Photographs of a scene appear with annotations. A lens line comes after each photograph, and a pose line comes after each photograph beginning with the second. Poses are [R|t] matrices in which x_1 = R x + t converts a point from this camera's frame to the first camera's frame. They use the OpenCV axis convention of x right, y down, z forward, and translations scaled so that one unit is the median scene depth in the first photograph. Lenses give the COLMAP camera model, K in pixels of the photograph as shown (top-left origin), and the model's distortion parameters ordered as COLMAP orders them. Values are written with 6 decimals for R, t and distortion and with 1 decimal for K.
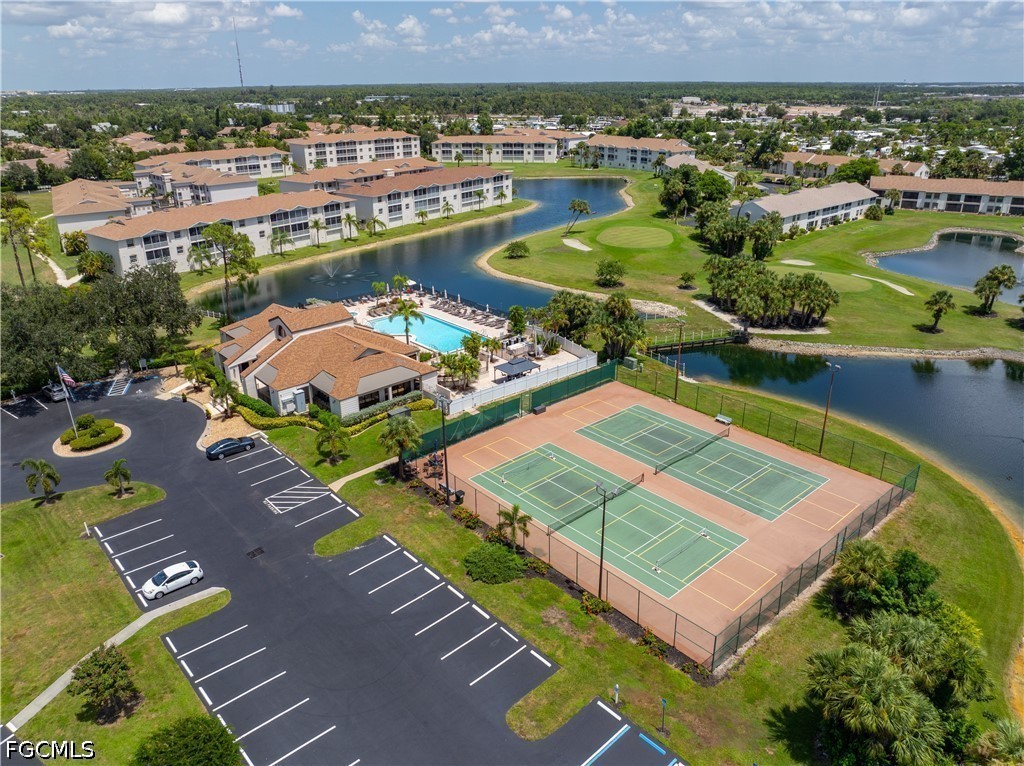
lens RADIAL K [[719.9, 0, 512.0], [0, 719.9, 383.0], [0, 0, 1]] dist [-0.039321, -0.000244]
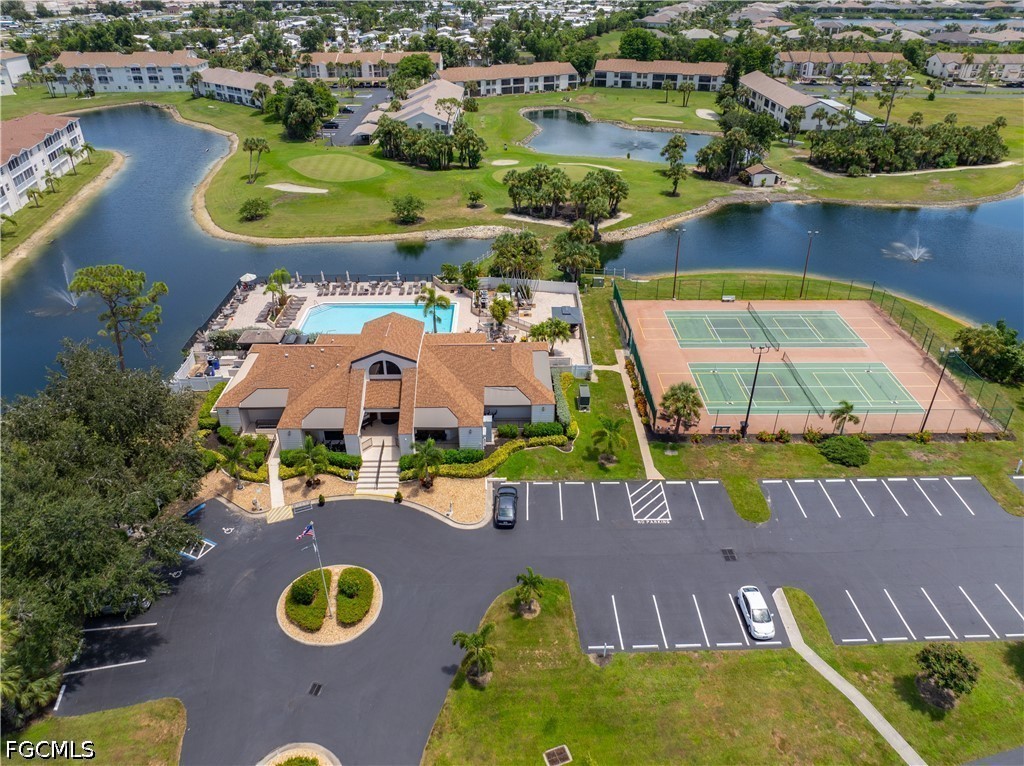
lens RADIAL K [[719.9, 0, 512.0], [0, 719.9, 383.0], [0, 0, 1]] dist [-0.039321, -0.000244]
pose [[0.659324, -0.380787, 0.648300, -0.611101], [0.286773, 0.924442, 0.251333, -0.175271], [-0.695020, 0.020205, 0.718706, 0.269228]]
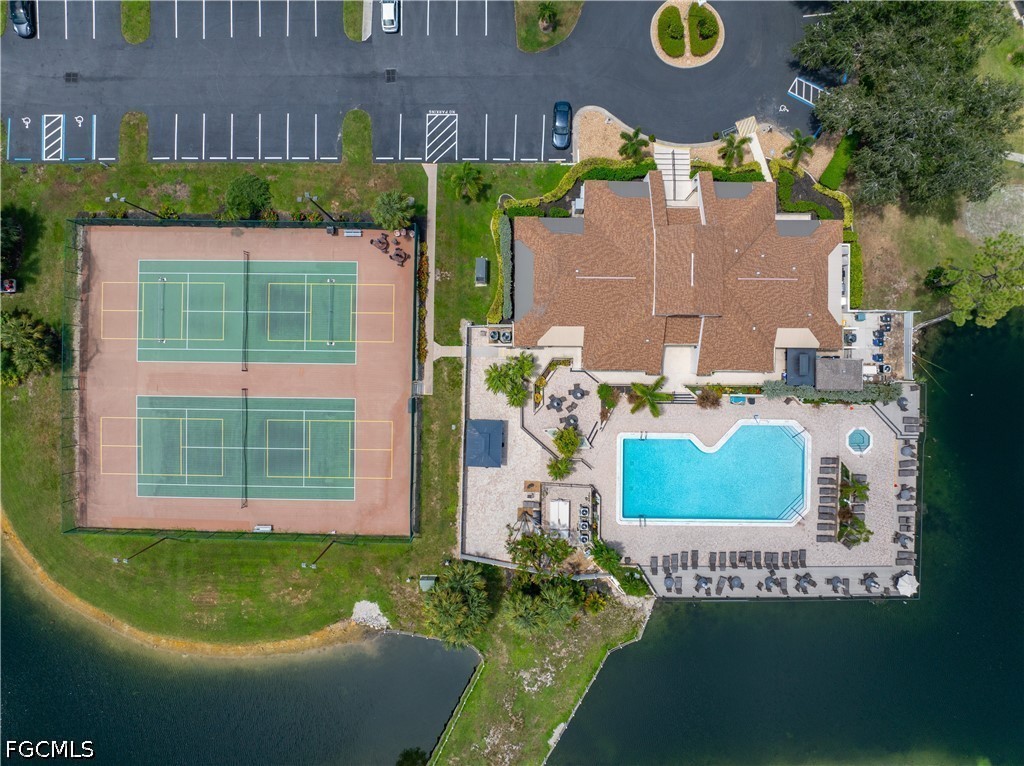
lens RADIAL K [[719.9, 0, 512.0], [0, 719.9, 383.0], [0, 0, 1]] dist [-0.039321, -0.000244]
pose [[-0.675590, 0.737053, 0.018176, -0.066698], [-0.277040, -0.276629, 0.920177, -0.640156], [0.683247, 0.616627, 0.391081, 0.542581]]
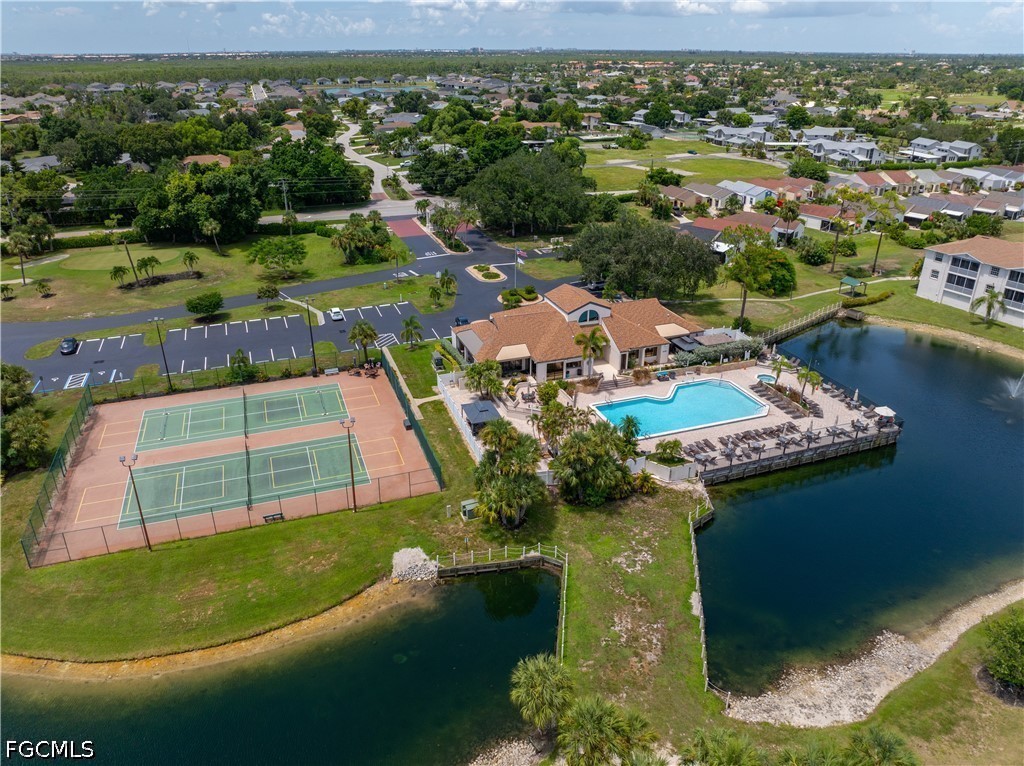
lens RADIAL K [[719.9, 0, 512.0], [0, 719.9, 383.0], [0, 0, 1]] dist [-0.039321, -0.000244]
pose [[-0.374304, 0.401601, -0.835831, 0.613827], [-0.357558, 0.769147, 0.529683, -0.454164], [0.855598, 0.497121, -0.144300, 0.949400]]
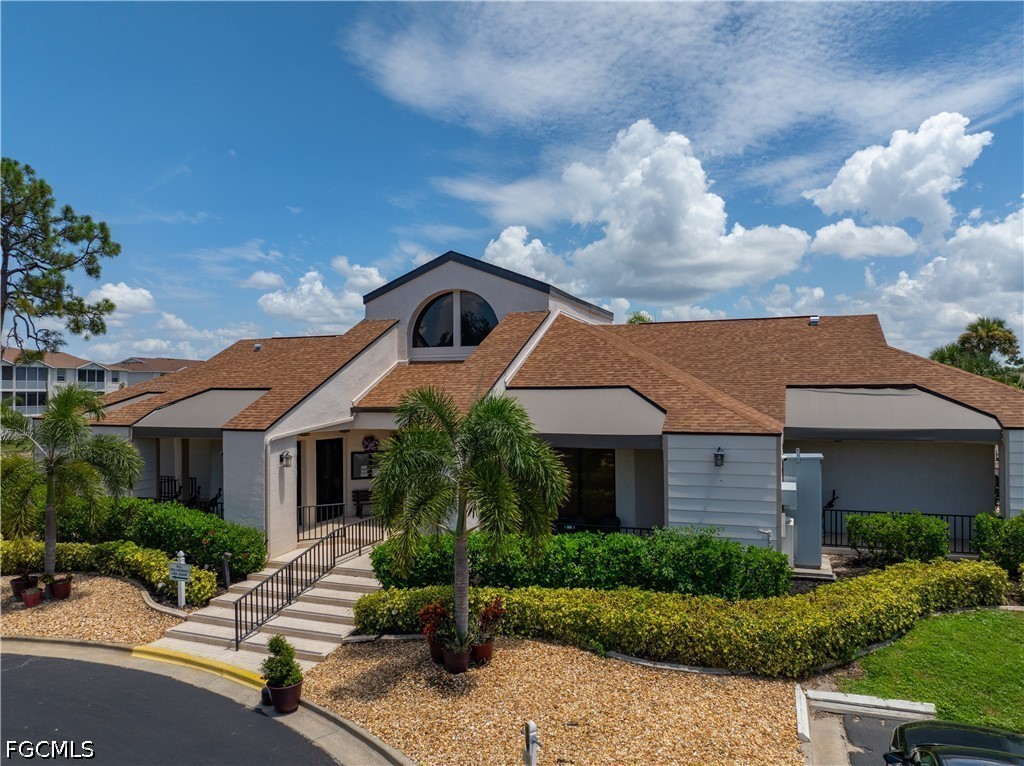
lens RADIAL K [[719.9, 0, 512.0], [0, 719.9, 383.0], [0, 0, 1]] dist [-0.039321, -0.000244]
pose [[0.887665, 0.011569, 0.460344, -0.342109], [0.176167, 0.915105, -0.362696, 0.038490], [-0.425459, 0.403050, 0.810269, 0.646233]]
